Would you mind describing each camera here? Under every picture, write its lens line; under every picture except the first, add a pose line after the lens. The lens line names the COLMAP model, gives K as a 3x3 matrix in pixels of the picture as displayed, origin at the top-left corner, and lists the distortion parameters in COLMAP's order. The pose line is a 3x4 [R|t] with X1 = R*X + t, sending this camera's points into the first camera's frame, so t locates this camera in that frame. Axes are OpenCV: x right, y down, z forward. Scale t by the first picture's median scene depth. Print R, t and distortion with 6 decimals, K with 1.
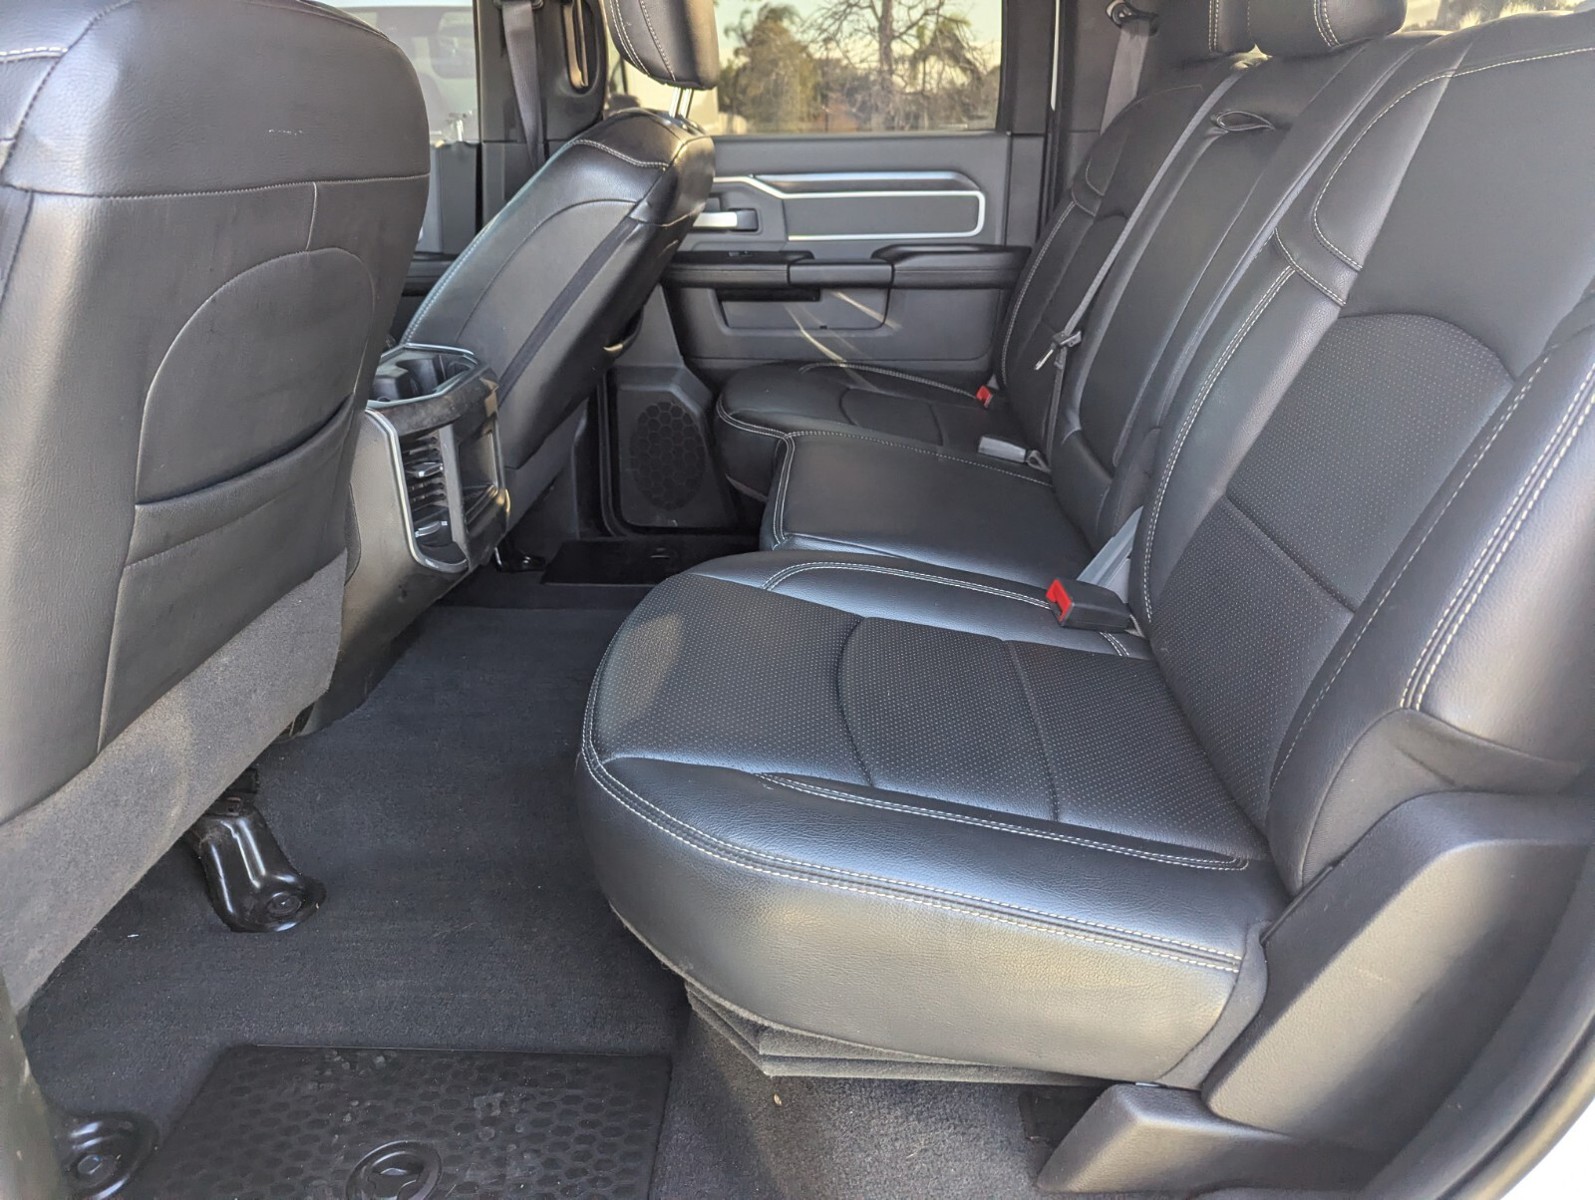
lens RADIAL K [[1161.2, 0, 797.5], [0, 1161.2, 600.0], [0, 0, 1]] dist [0.046054, -0.039574]
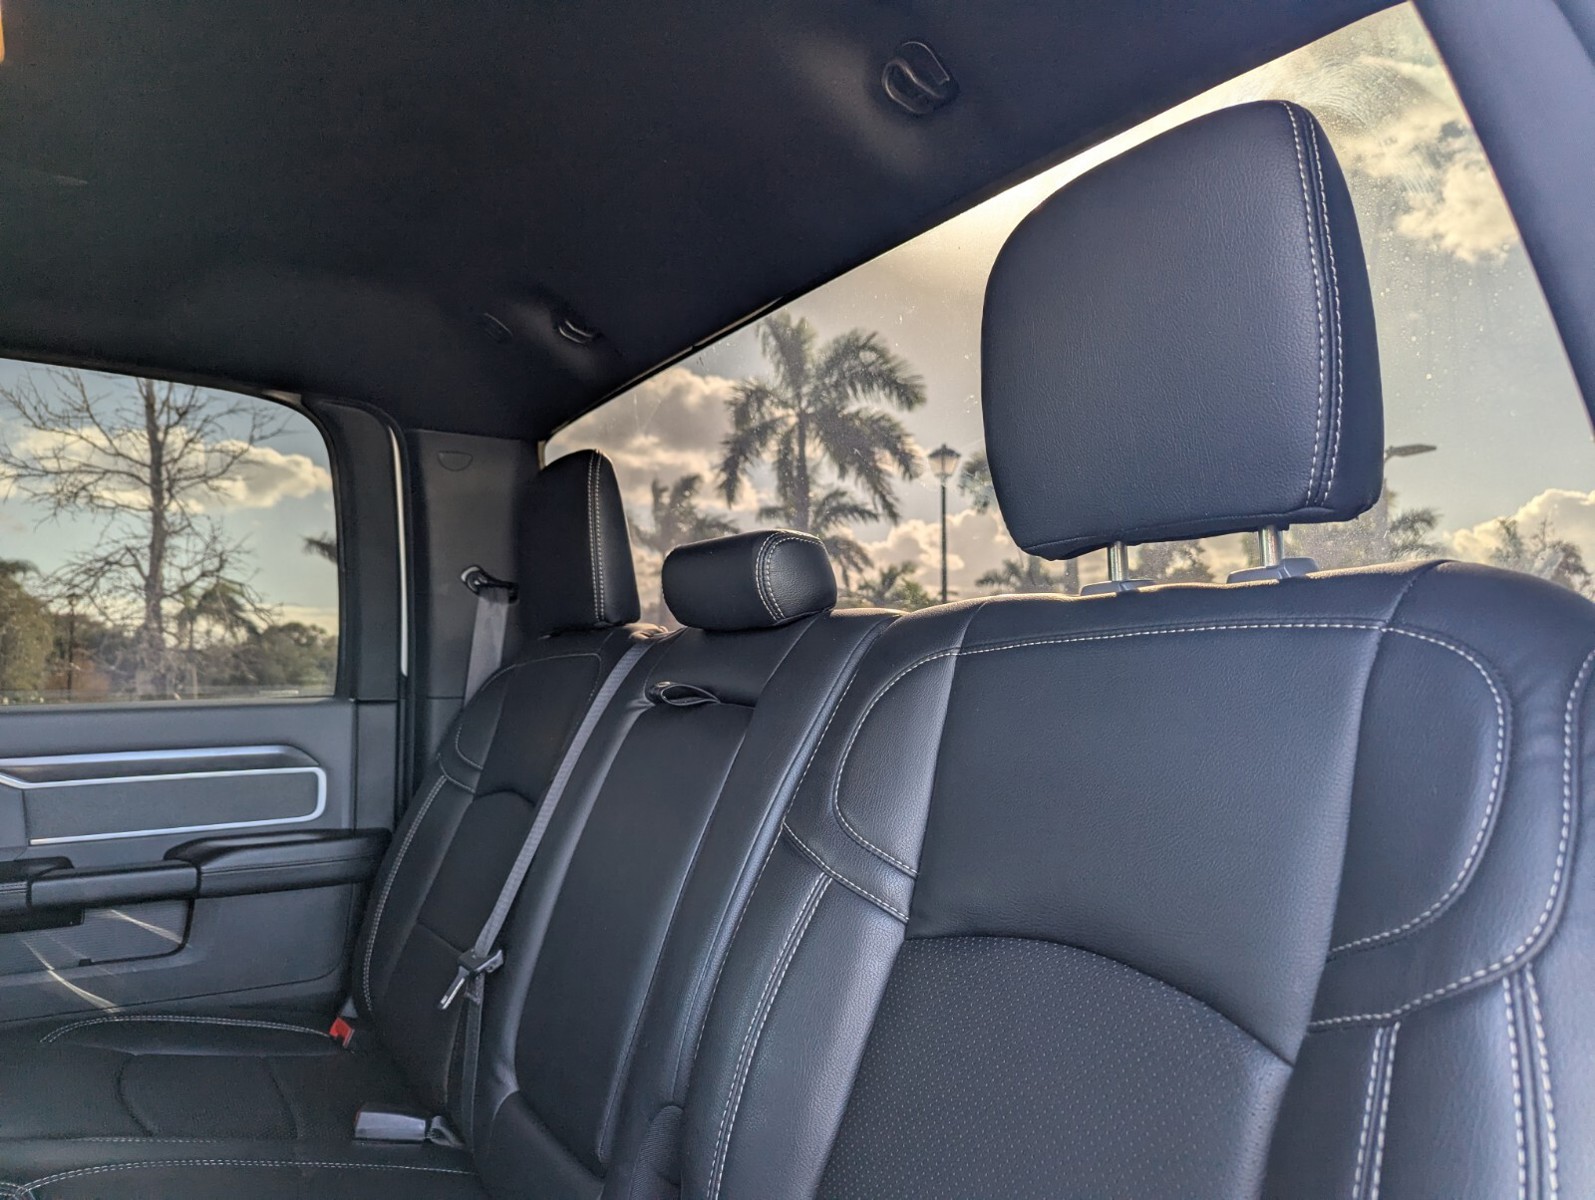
lens RADIAL K [[1161.2, 0, 797.5], [0, 1161.2, 600.0], [0, 0, 1]] dist [0.046054, -0.039574]
pose [[0.837226, 0.035154, 0.545726, -0.013262], [0.207428, 0.902941, -0.376391, -0.084616], [-0.505990, 0.428324, 0.748674, 0.184073]]
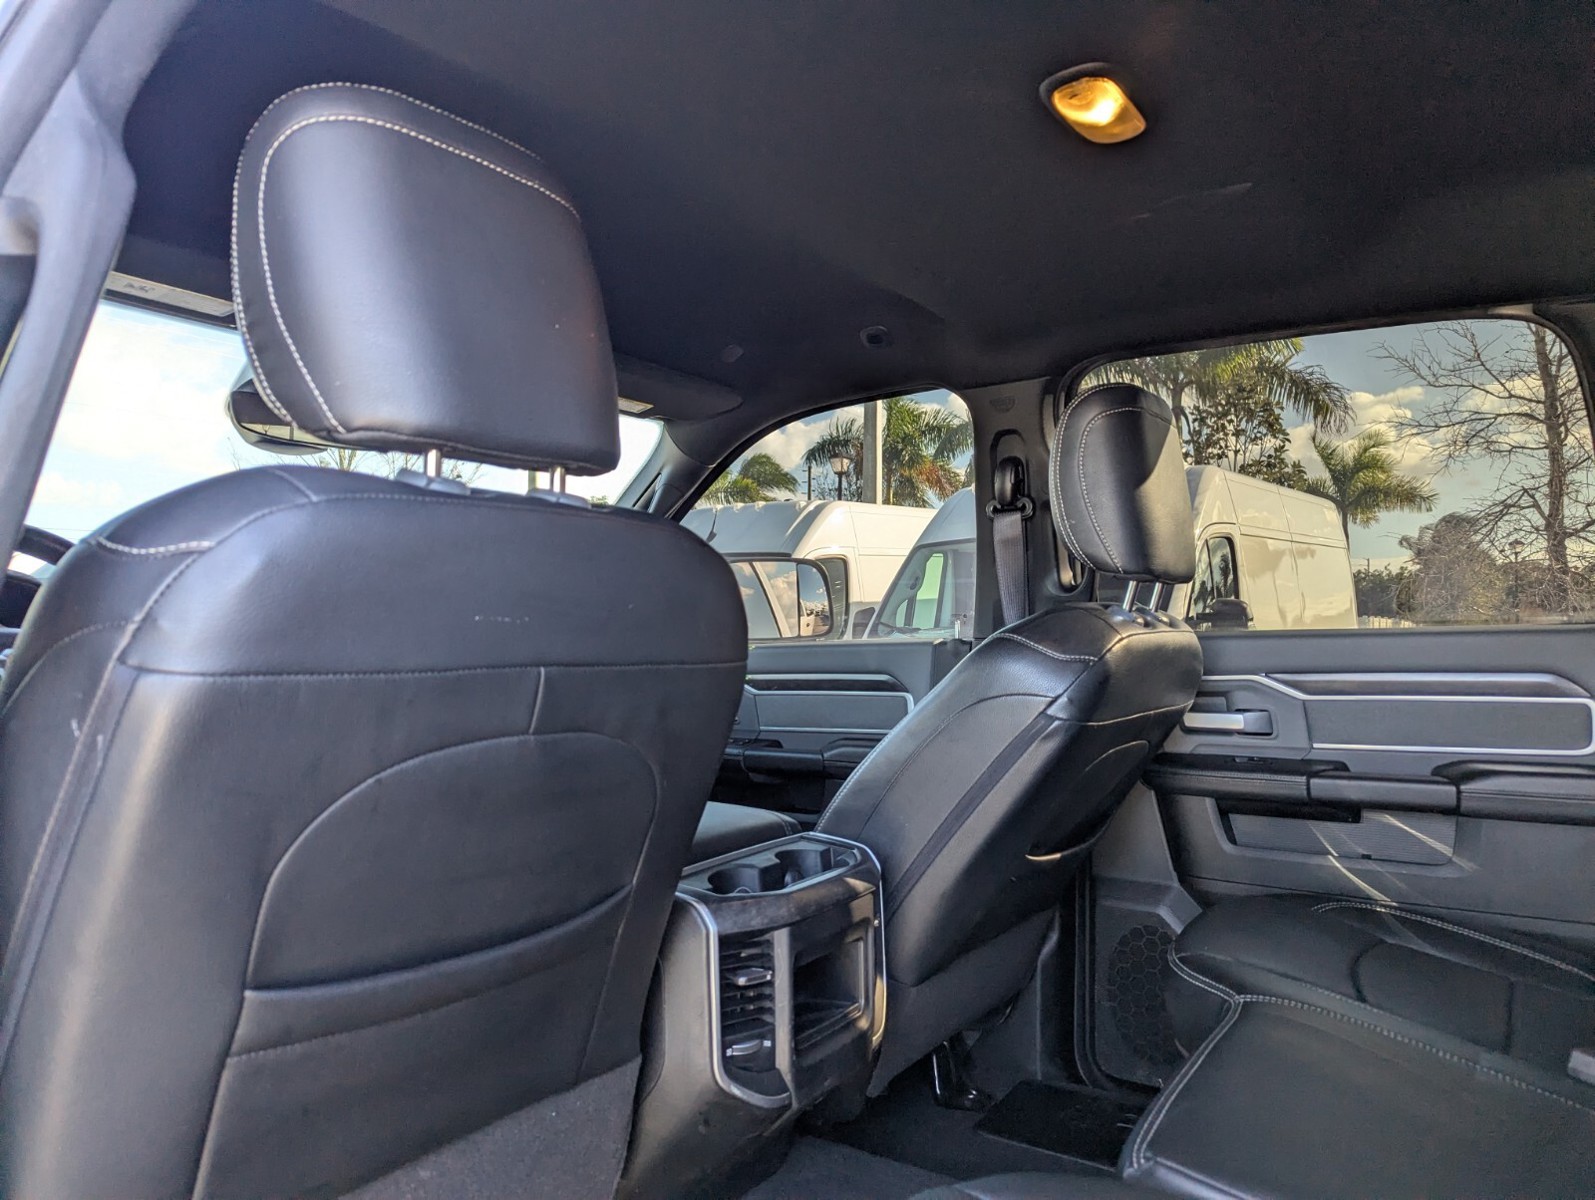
lens RADIAL K [[1146.6, 0, 772.5], [0, 1146.6, 592.4], [0, 0, 1]] dist [0.062790, -0.061941]
pose [[0.849740, -0.023146, -0.526693, 0.109777], [-0.193409, 0.915693, -0.352277, -0.048862], [0.490443, 0.401211, 0.773625, 0.141274]]
